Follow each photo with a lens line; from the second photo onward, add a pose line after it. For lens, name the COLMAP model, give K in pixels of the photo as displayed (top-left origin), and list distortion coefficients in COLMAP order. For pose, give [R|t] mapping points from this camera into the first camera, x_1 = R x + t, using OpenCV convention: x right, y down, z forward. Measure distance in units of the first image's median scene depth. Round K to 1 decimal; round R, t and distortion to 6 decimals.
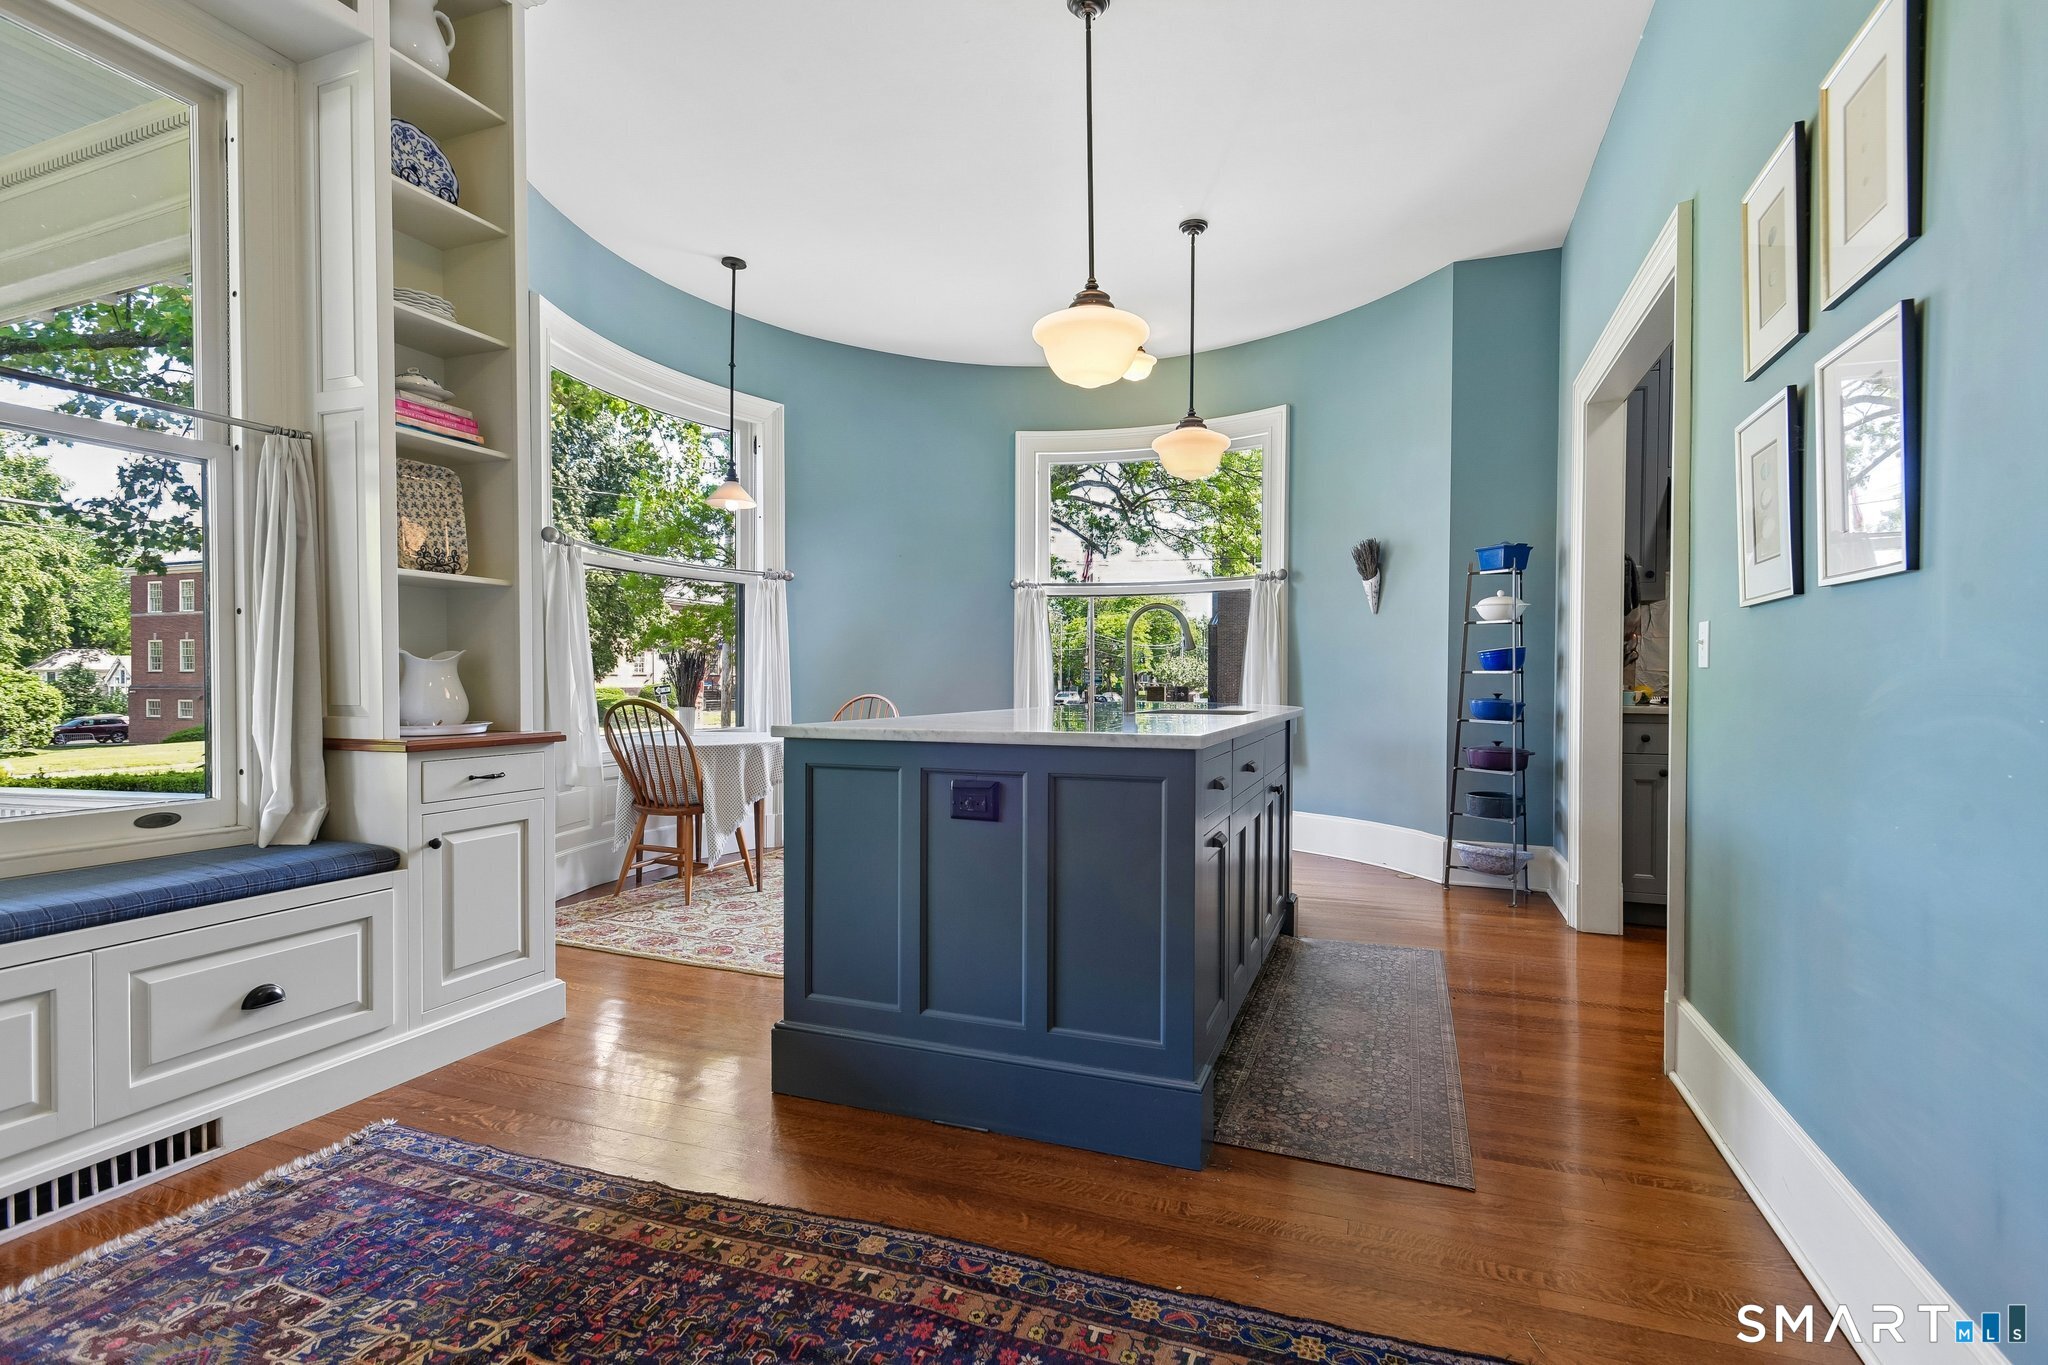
lens RADIAL K [[967.0, 0, 1032.1], [0, 967.0, 691.3], [0, 0, 1]] dist [0.024442, -0.007309]
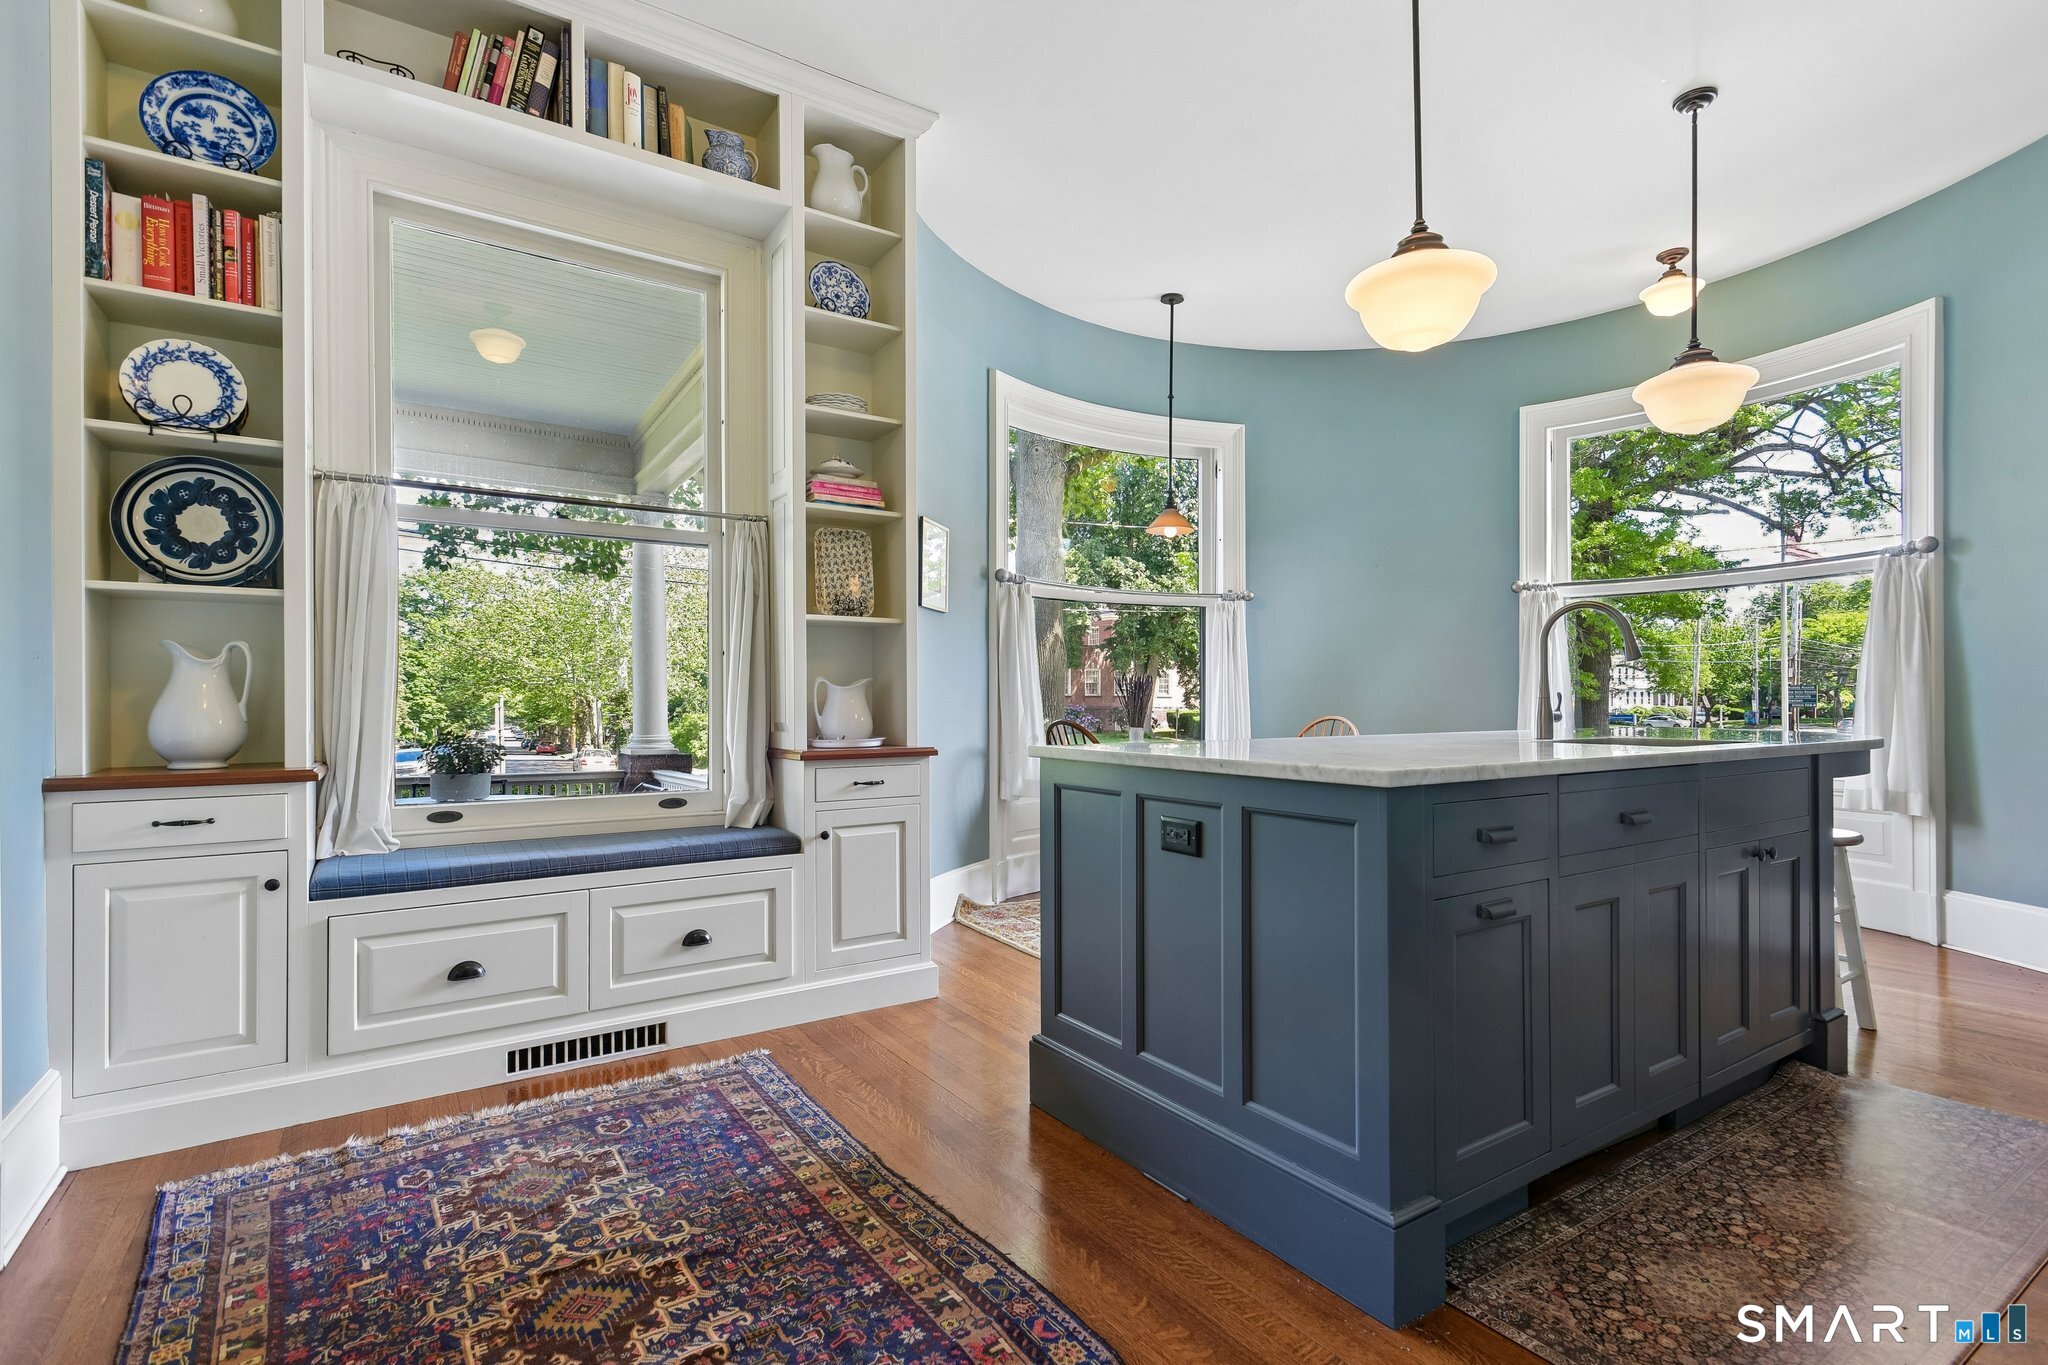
lens RADIAL K [[967.0, 0, 1027.4], [0, 967.0, 693.8], [0, 0, 1]] dist [0.024442, -0.007309]
pose [[0.815815, -0.009024, -0.578243, 0.316726], [-0.002271, 0.999821, -0.018807, -0.000542], [0.578309, 0.016656, 0.815648, 0.147786]]
